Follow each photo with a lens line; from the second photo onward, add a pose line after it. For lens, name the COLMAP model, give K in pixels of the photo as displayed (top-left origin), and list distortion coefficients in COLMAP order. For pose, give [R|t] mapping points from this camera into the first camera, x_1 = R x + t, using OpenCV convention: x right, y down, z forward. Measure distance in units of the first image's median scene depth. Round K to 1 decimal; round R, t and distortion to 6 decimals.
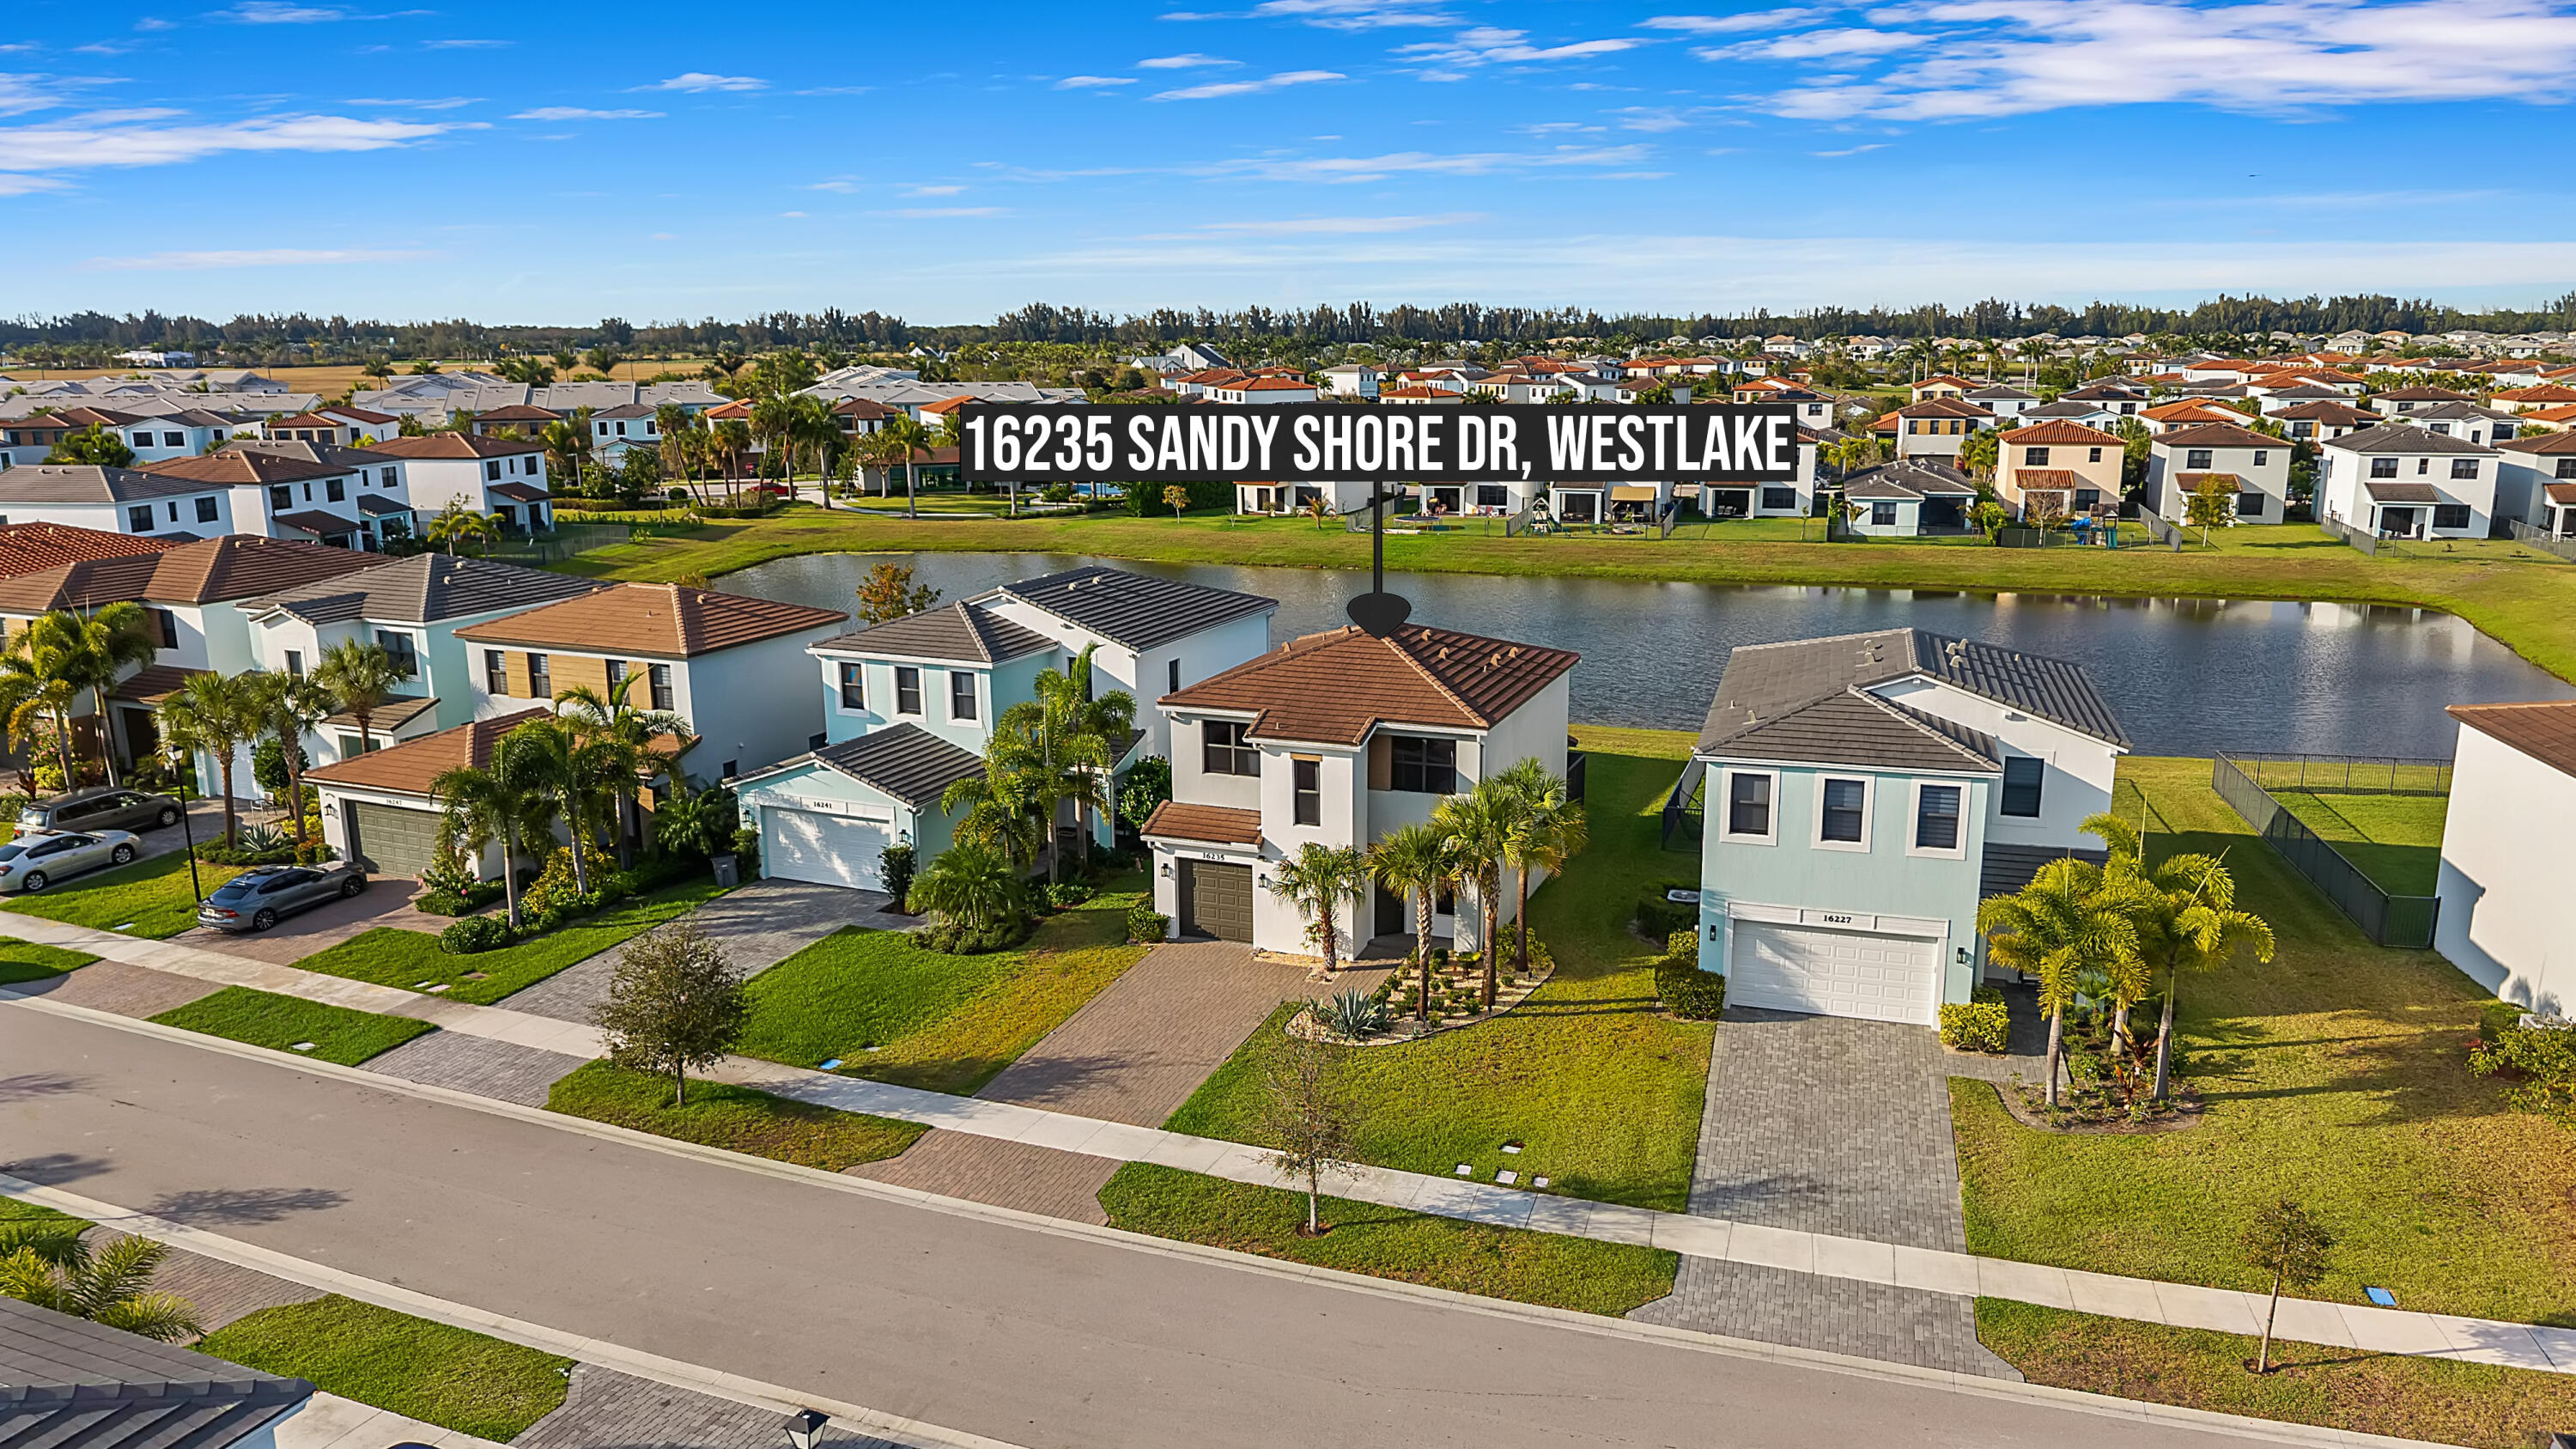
lens RADIAL K [[1802.0, 0, 1222.7], [0, 1802.0, 725.2], [0, 0, 1]] dist [0.003994, -0.005128]
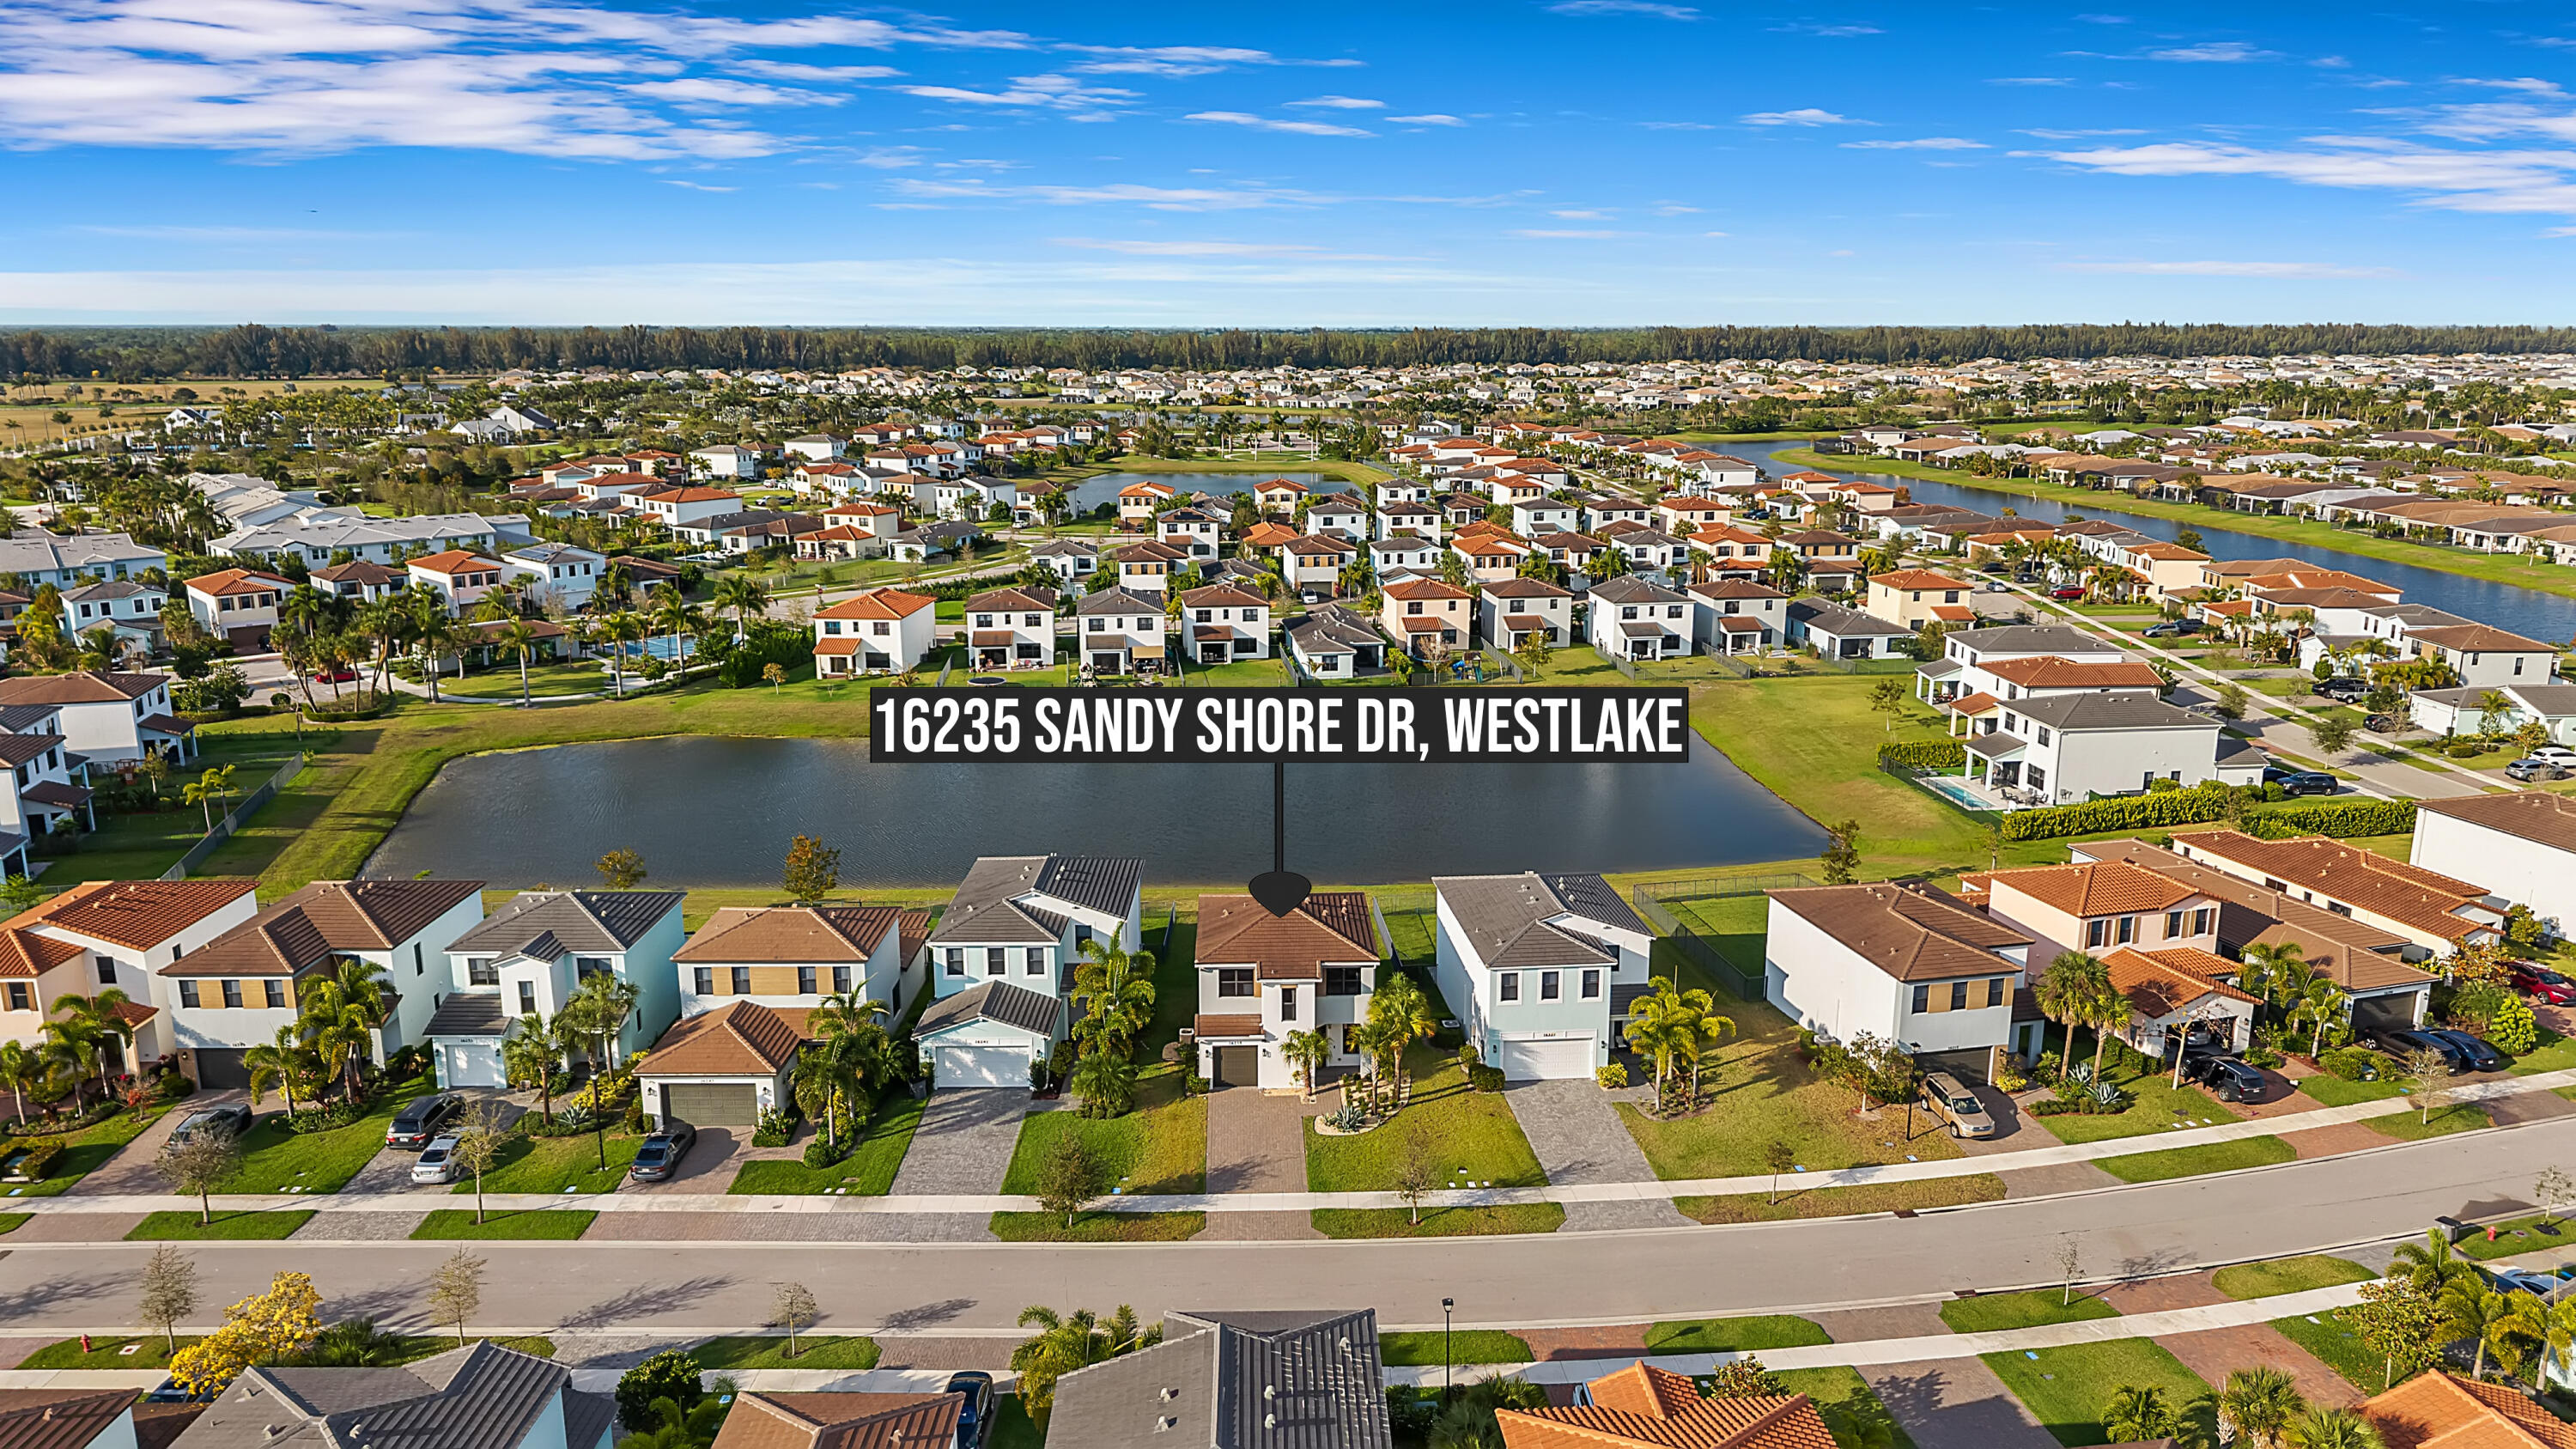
lens RADIAL K [[1802.0, 0, 1222.7], [0, 1802.0, 725.2], [0, 0, 1]] dist [0.003994, -0.005128]
pose [[0.920594, -0.086949, 0.380718, -0.705664], [0.087426, 0.996041, 0.016076, -0.289689], [-0.380609, 0.018486, 0.924551, -0.735459]]
